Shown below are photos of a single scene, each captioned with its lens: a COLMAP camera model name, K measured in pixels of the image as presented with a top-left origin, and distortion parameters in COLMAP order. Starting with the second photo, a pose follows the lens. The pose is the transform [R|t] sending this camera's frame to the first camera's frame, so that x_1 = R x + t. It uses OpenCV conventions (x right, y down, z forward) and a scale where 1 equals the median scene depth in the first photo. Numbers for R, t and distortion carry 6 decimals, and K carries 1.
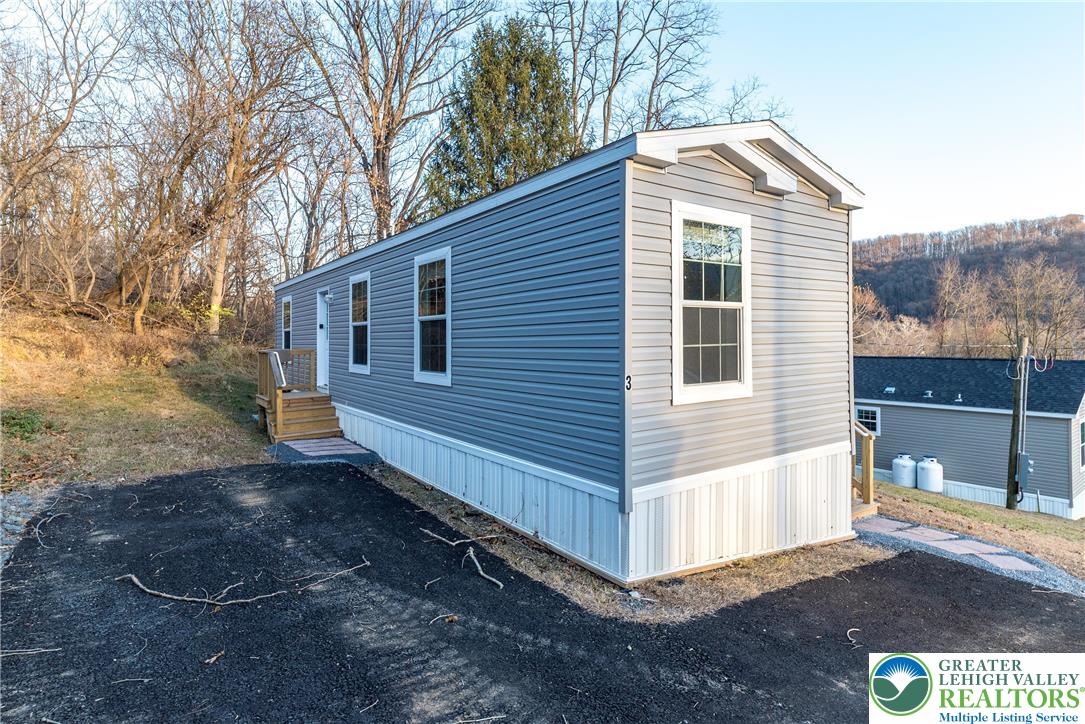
lens RADIAL K [[569.0, 0, 537.0], [0, 569.0, 343.8], [0, 0, 1]] dist [0.011773, -0.000420]
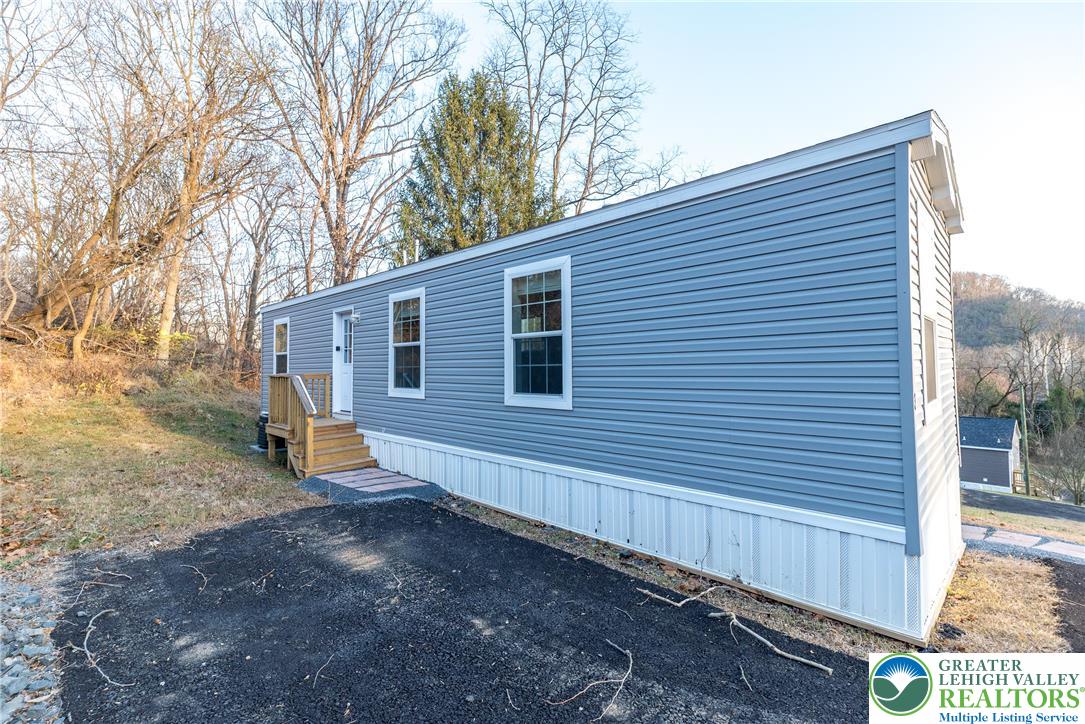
lens RADIAL K [[479.5, 0, 543.4], [0, 479.5, 358.4], [0, 0, 1]] dist [0.010467, -0.000732]
pose [[0.979689, -0.001582, 0.200515, -0.215273], [0.006444, 0.999701, -0.023599, 0.006791], [-0.200418, 0.024412, 0.979406, 0.162912]]
